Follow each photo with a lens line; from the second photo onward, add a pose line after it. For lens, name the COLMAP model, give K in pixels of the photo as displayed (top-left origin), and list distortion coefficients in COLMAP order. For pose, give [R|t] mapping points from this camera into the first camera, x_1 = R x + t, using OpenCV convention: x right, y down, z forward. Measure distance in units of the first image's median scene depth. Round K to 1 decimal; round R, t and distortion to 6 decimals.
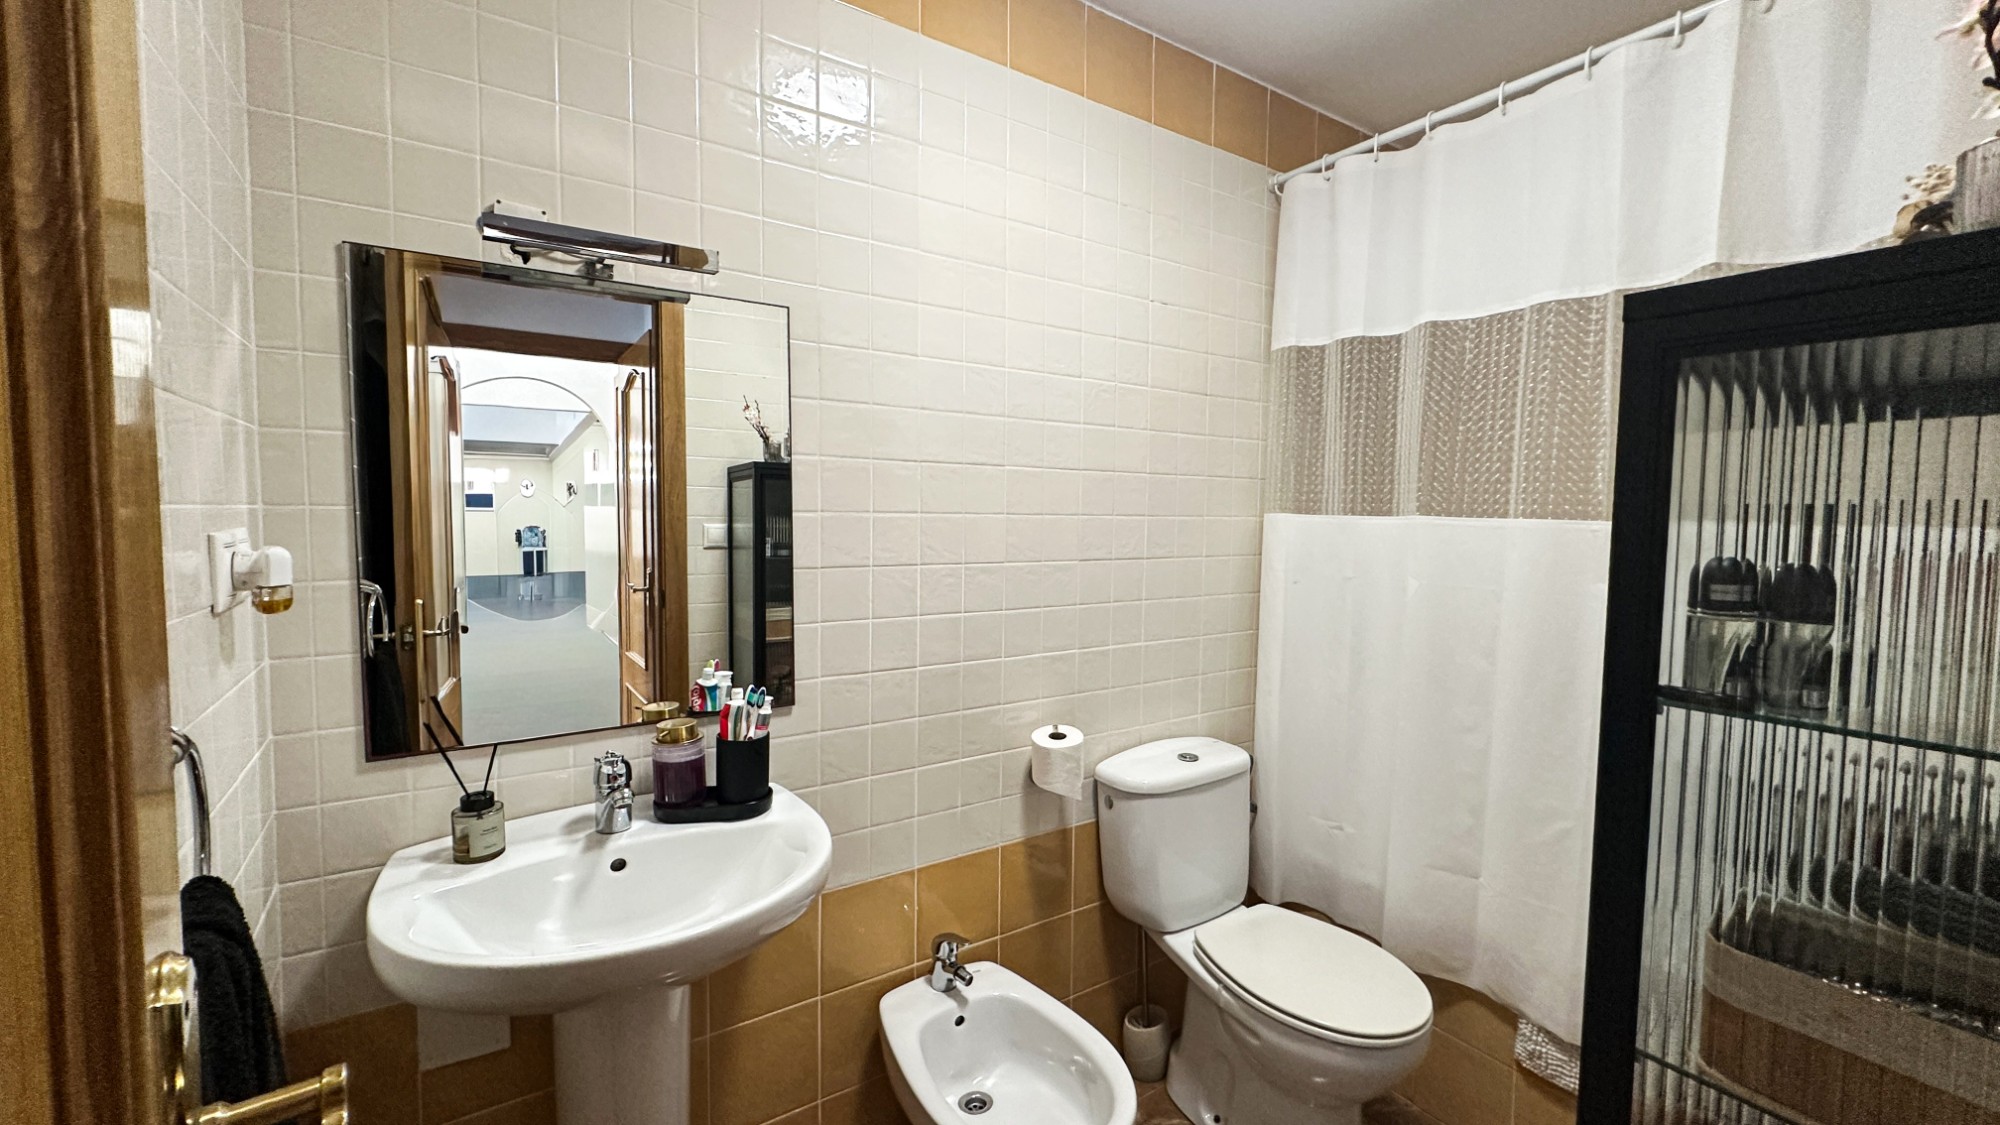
lens RADIAL K [[798.0, 0, 1000.9], [0, 798.0, 557.0], [0, 0, 1]] dist [-0.001580, 0.000477]
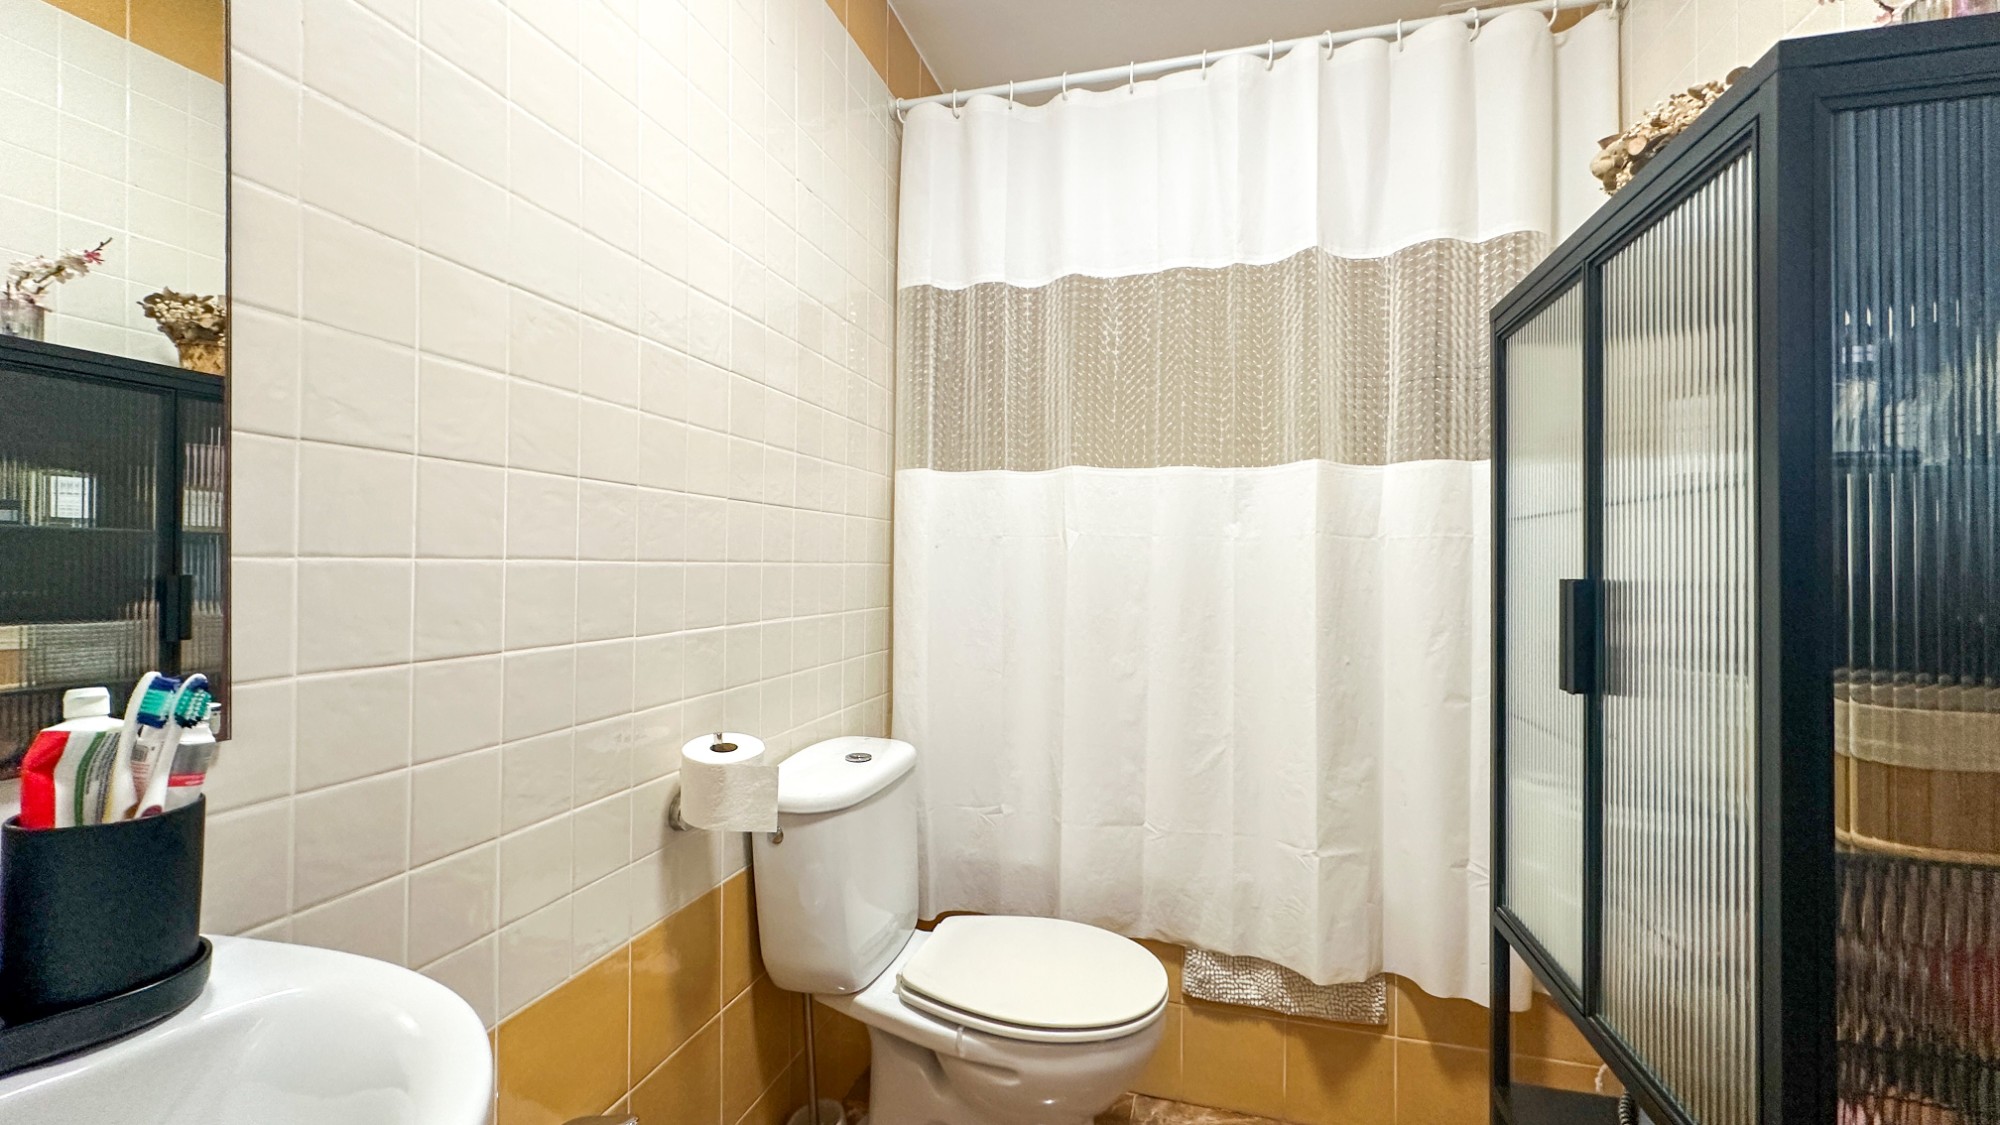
lens RADIAL K [[798.0, 0, 1000.9], [0, 798.0, 557.0], [0, 0, 1]] dist [-0.001580, 0.000477]
pose [[0.758032, 0.000848, 0.652217, -0.186427], [0.038115, 0.998233, -0.045597, 0.101448], [-0.651102, 0.059423, 0.756660, 0.321797]]
